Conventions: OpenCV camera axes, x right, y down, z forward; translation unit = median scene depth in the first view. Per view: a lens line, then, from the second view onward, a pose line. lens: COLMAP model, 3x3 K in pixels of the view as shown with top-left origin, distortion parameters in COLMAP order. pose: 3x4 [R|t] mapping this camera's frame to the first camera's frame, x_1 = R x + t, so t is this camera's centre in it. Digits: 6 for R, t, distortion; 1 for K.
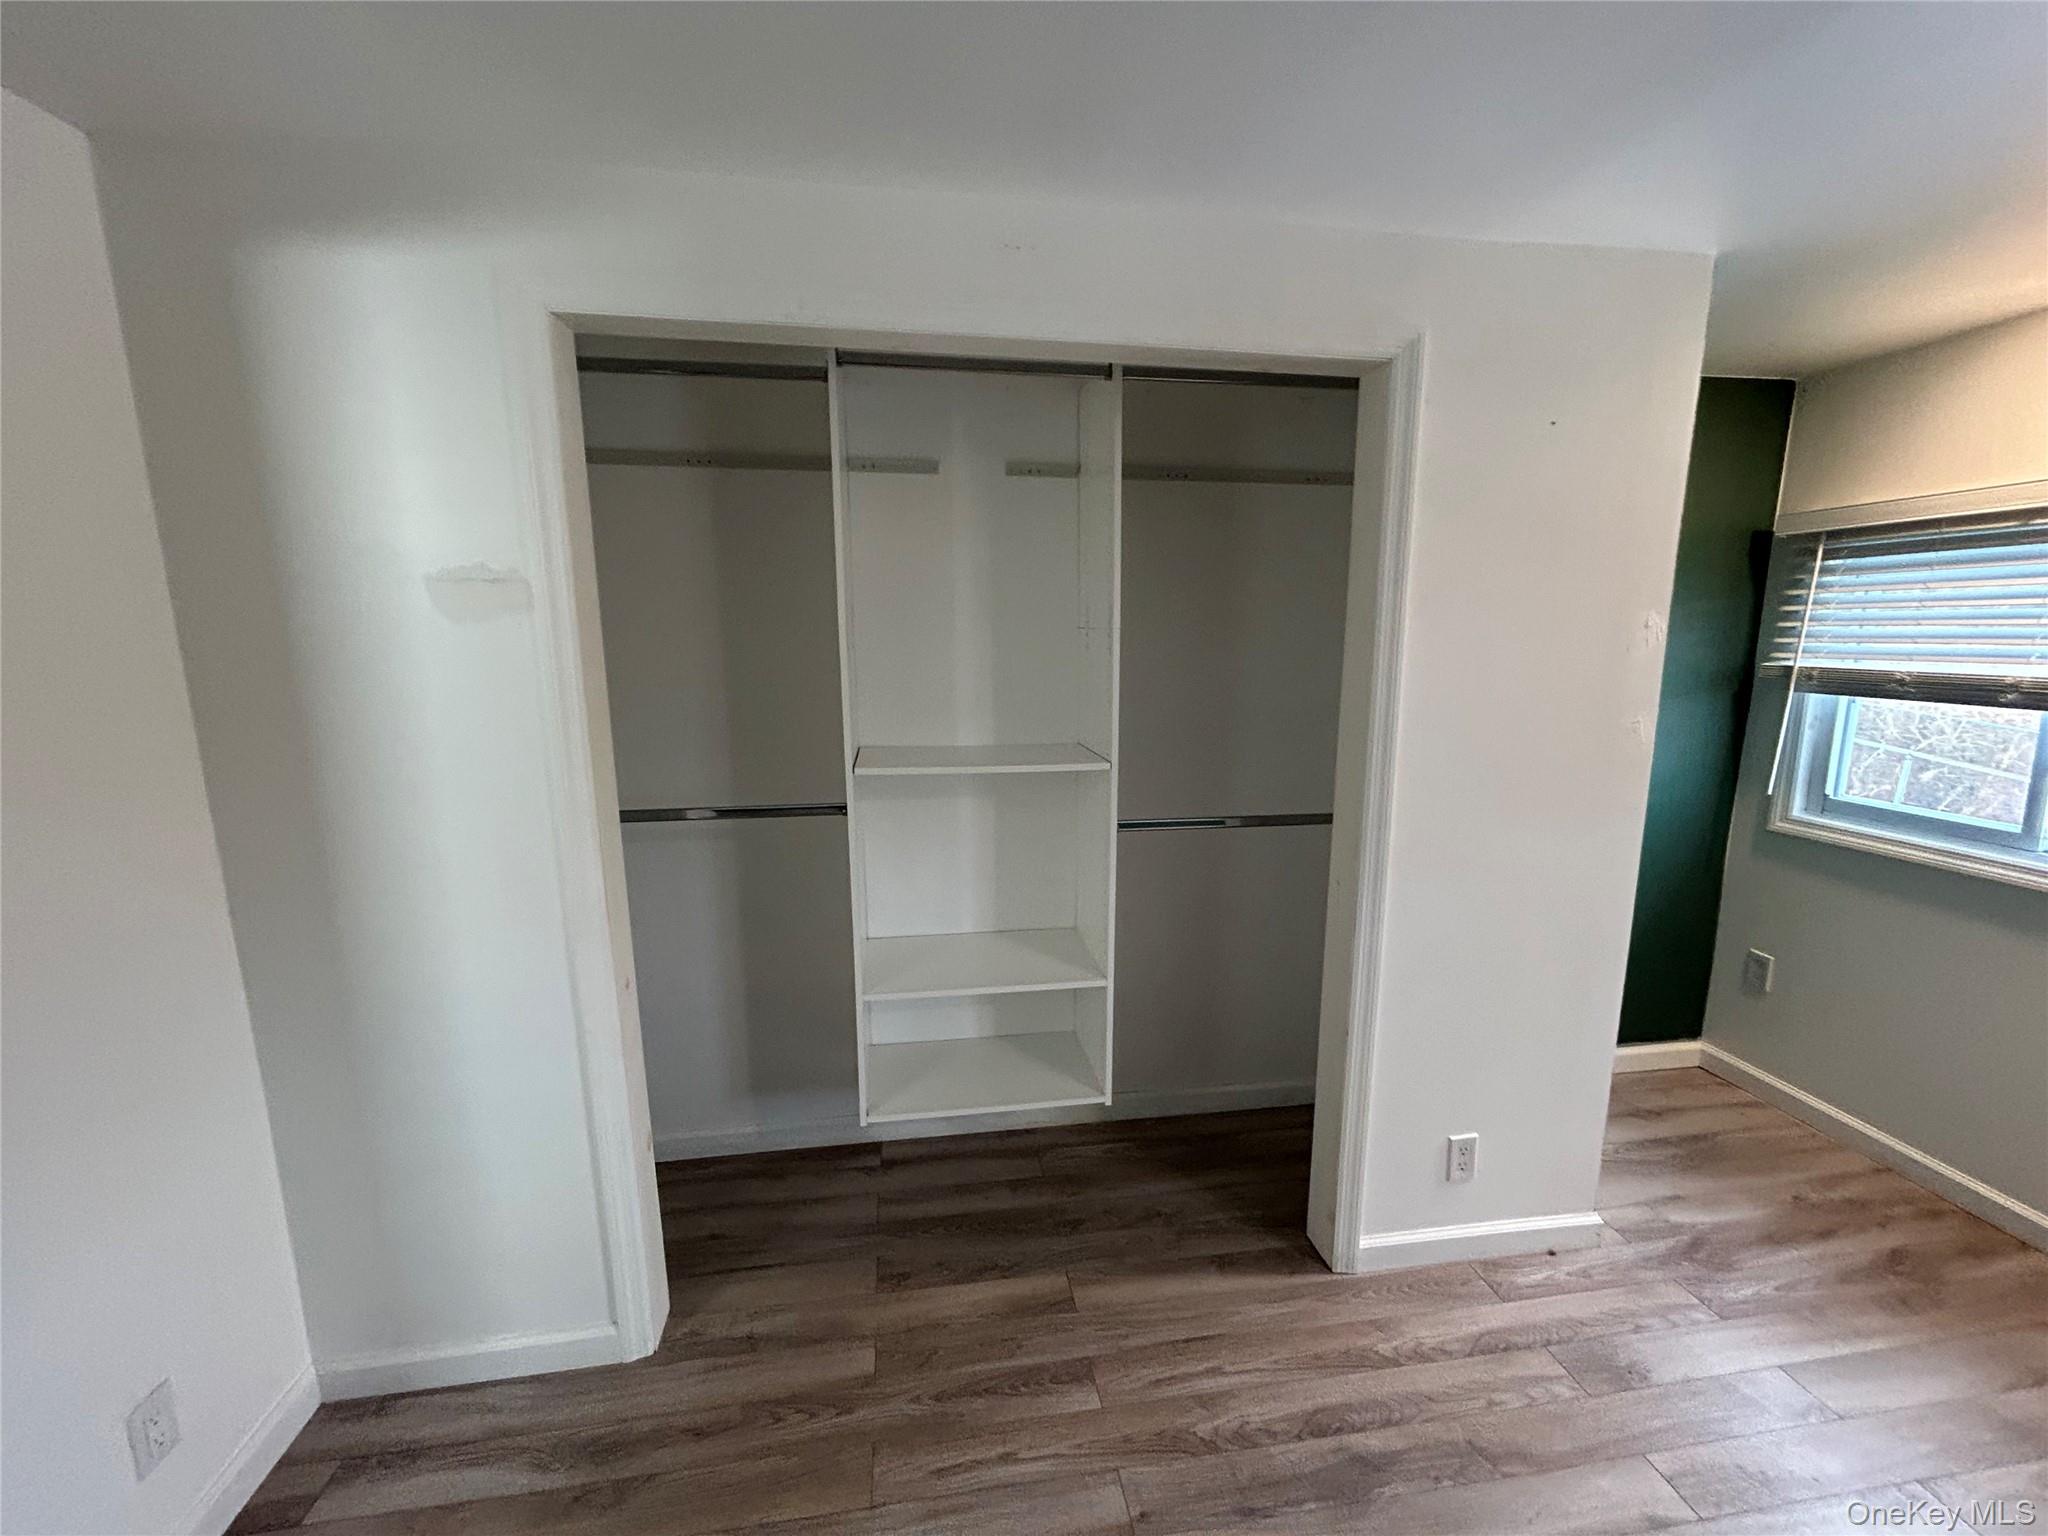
lens RADIAL K [[821.4, 0, 1023.1], [0, 821.4, 767.7], [0, 0, 1]] dist [0.002109, -0.000604]
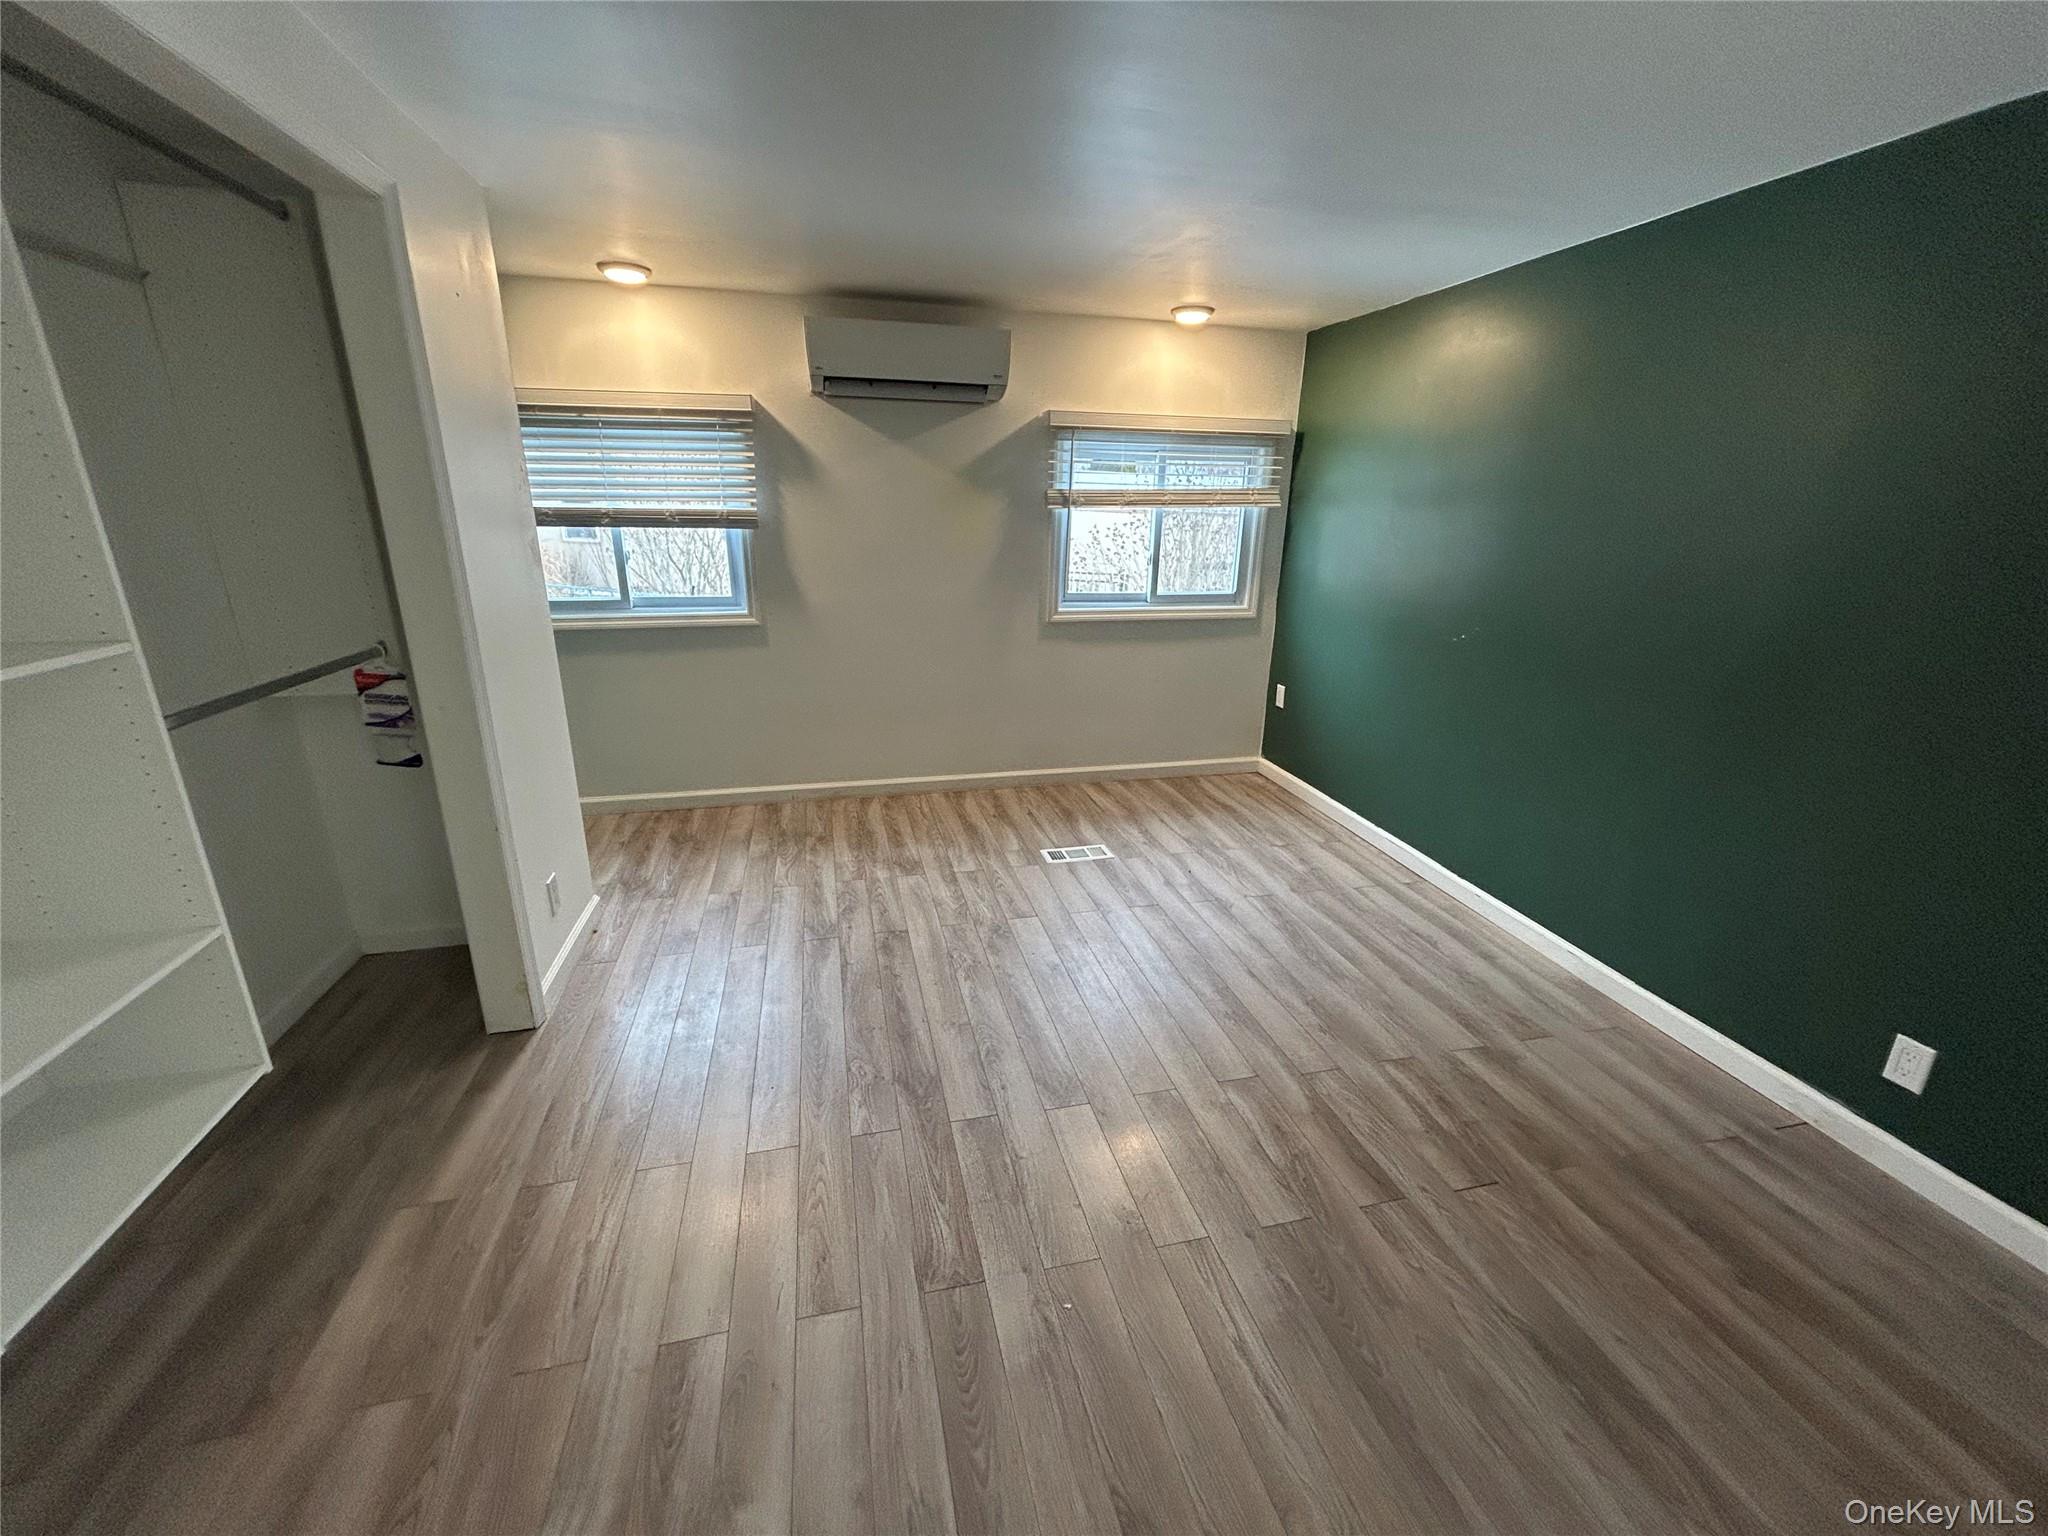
lens RADIAL K [[821.4, 0, 1017.3], [0, 821.4, 764.6], [0, 0, 1]] dist [0.002109, -0.000604]
pose [[-0.078581, -0.303620, 0.949547, -0.692637], [0.157399, 0.936767, 0.312559, -0.007129], [-0.984404, 0.174019, -0.025822, 0.278706]]
